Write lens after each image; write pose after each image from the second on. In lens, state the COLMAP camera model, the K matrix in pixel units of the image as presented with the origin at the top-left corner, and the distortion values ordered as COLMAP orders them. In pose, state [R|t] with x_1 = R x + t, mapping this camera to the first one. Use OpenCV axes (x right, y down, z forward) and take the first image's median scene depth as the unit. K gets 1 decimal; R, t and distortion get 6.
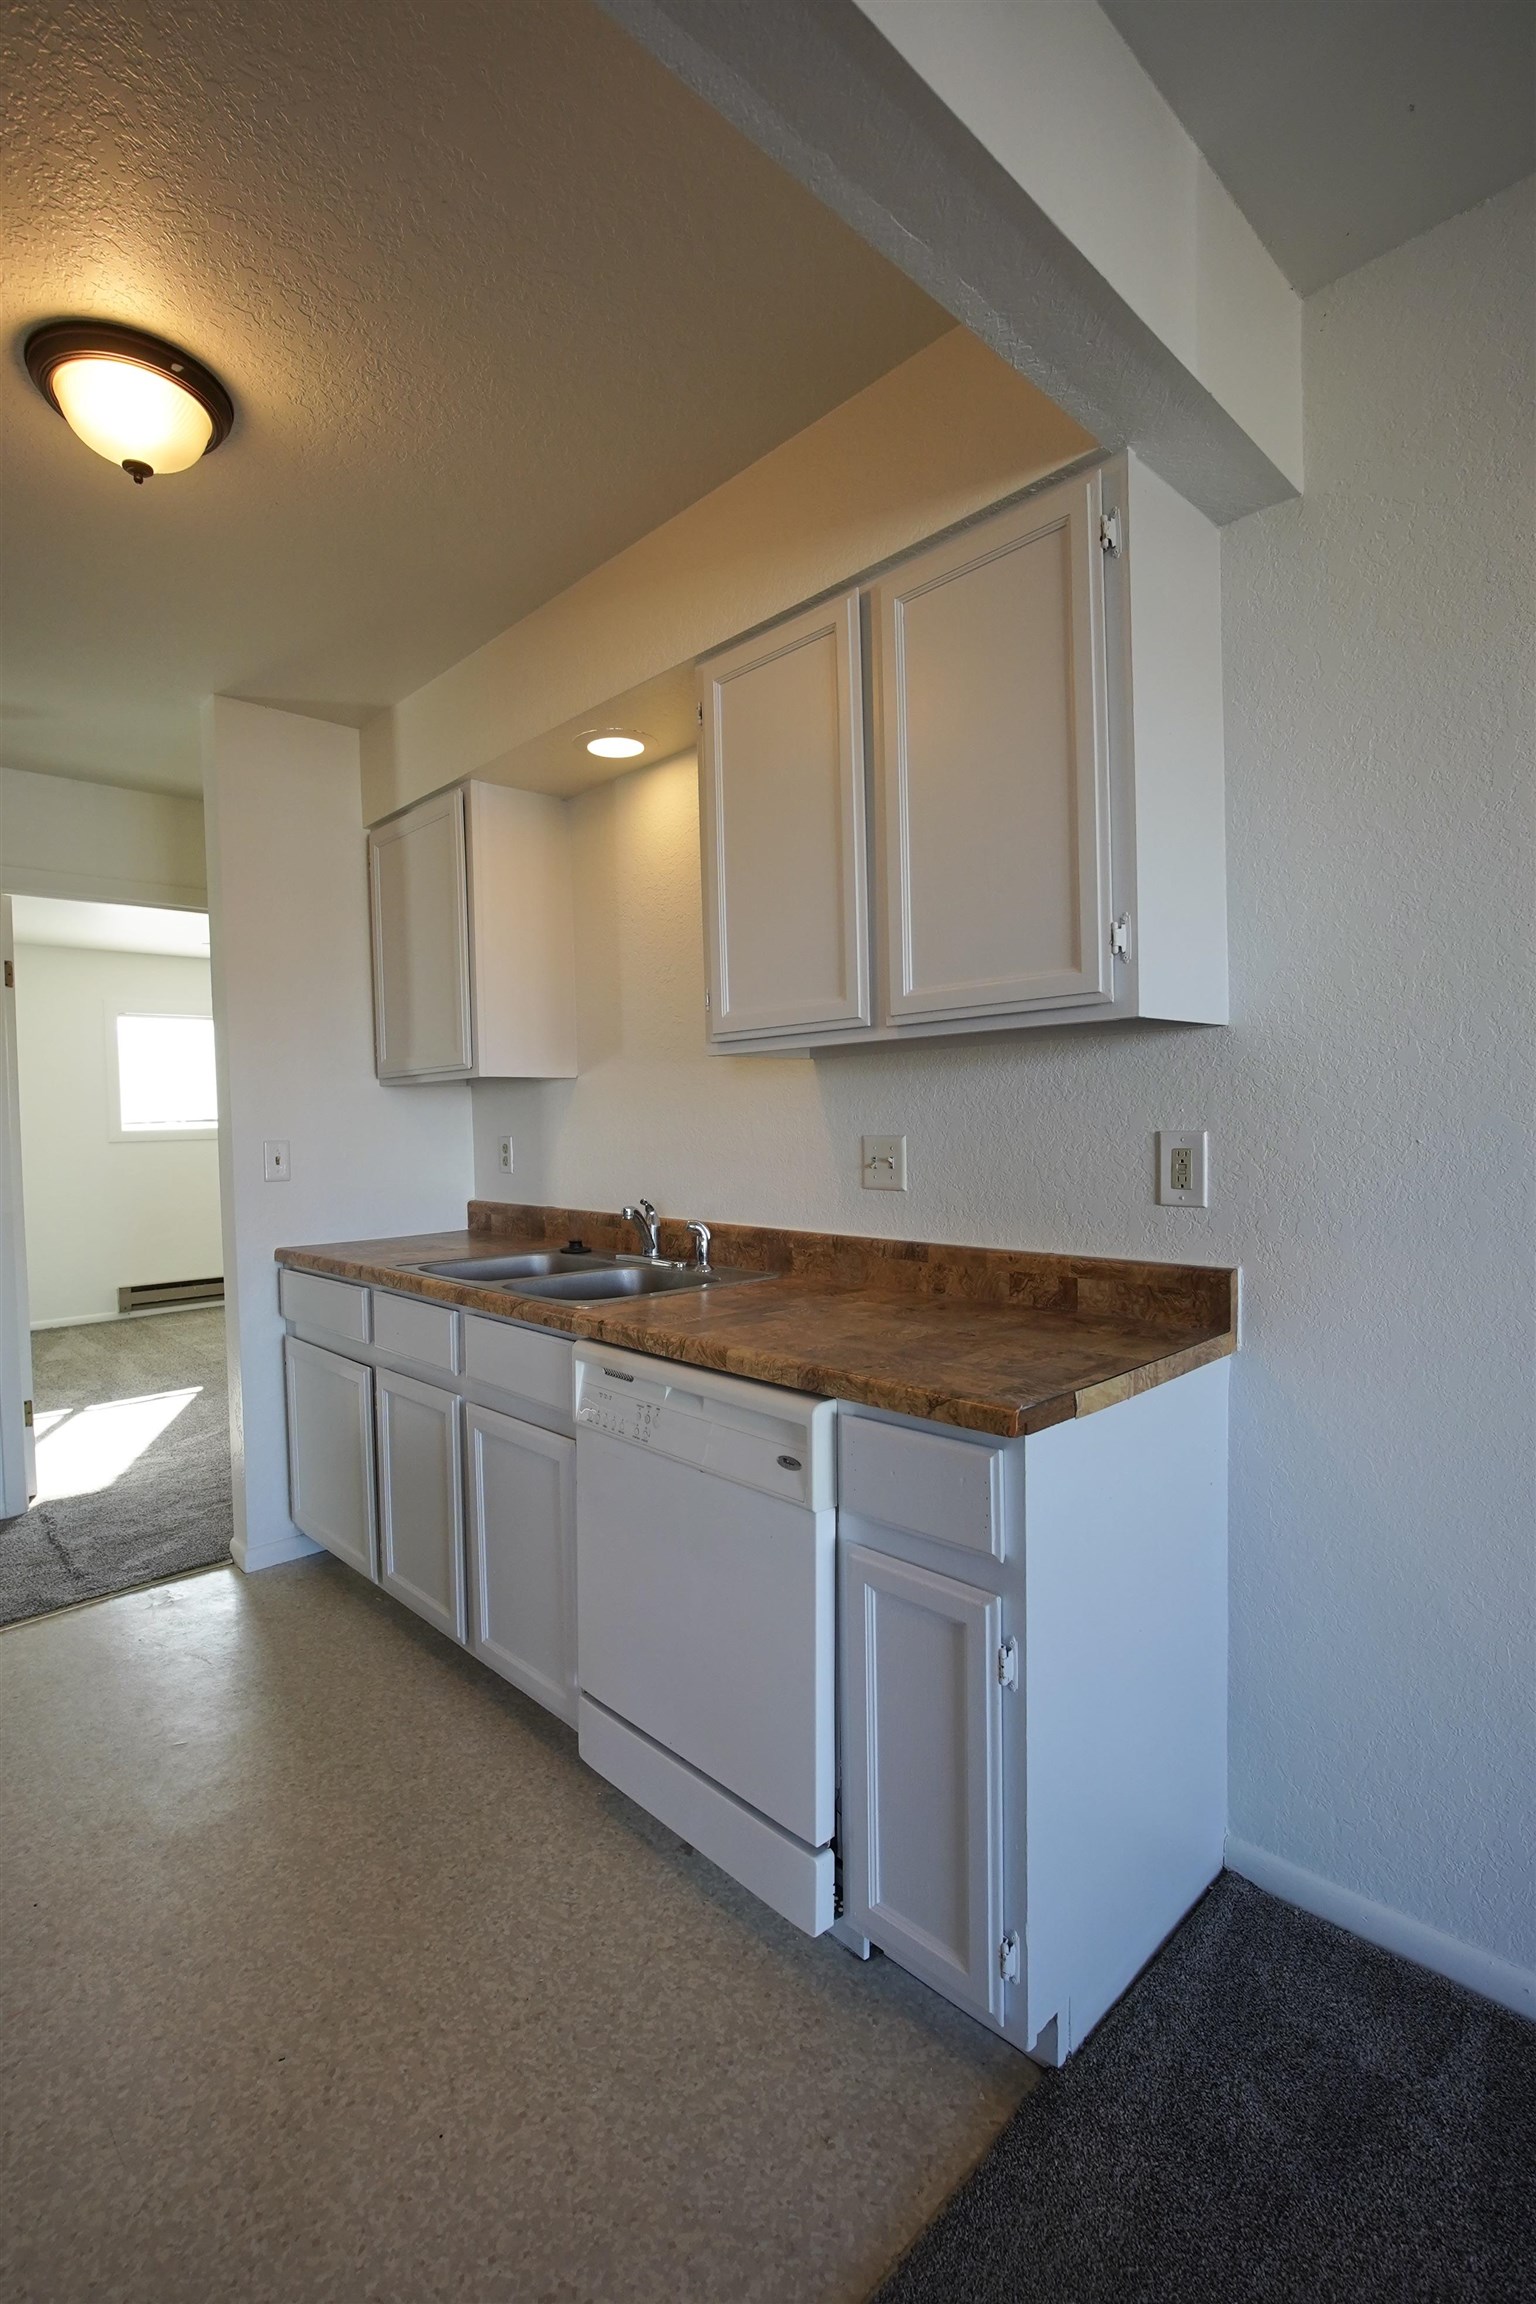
lens RADIAL K [[1046.8, 0, 761.7], [0, 1046.8, 1136.1], [0, 0, 1]] dist [-0.018884, 0.000197]
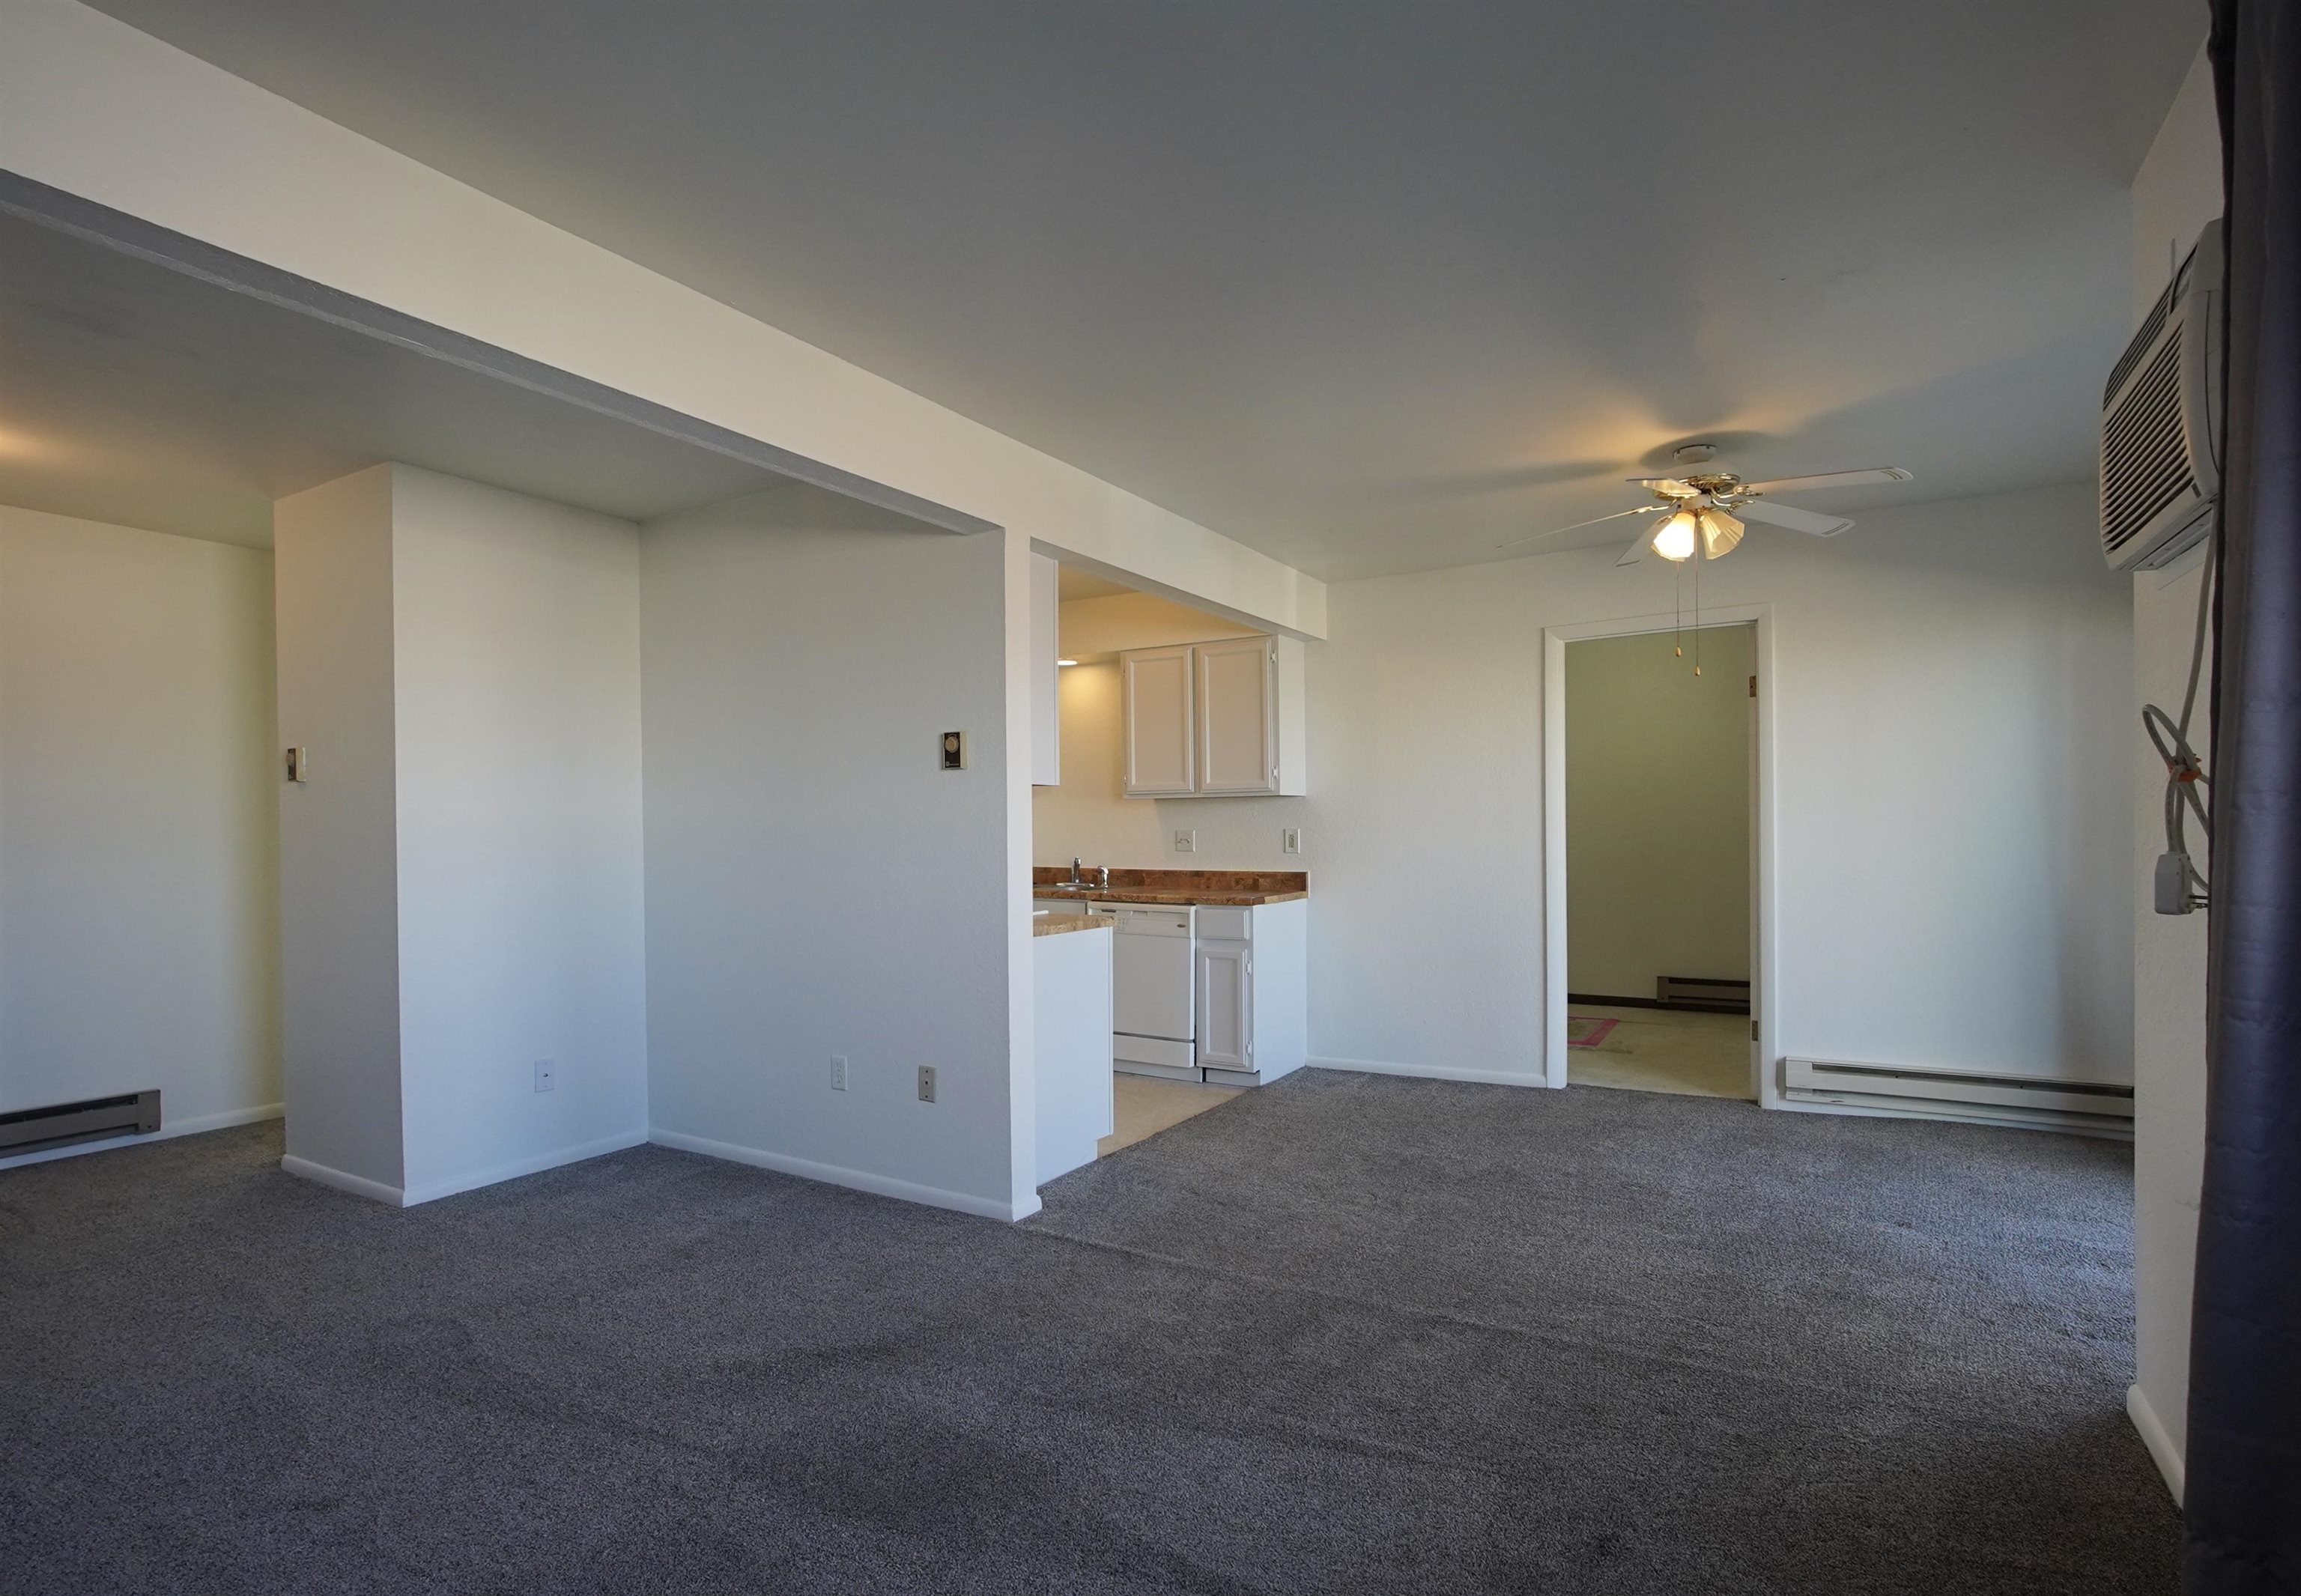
lens RADIAL K [[1112.0, 0, 1156.0], [0, 1112.0, 814.6], [0, 0, 1]] dist [0.000505, 0.000001]
pose [[0.967186, 0.012640, 0.253753, -0.880171], [-0.004752, 0.999487, -0.031671, 0.063810], [-0.254023, 0.029426, 0.966750, -2.228822]]
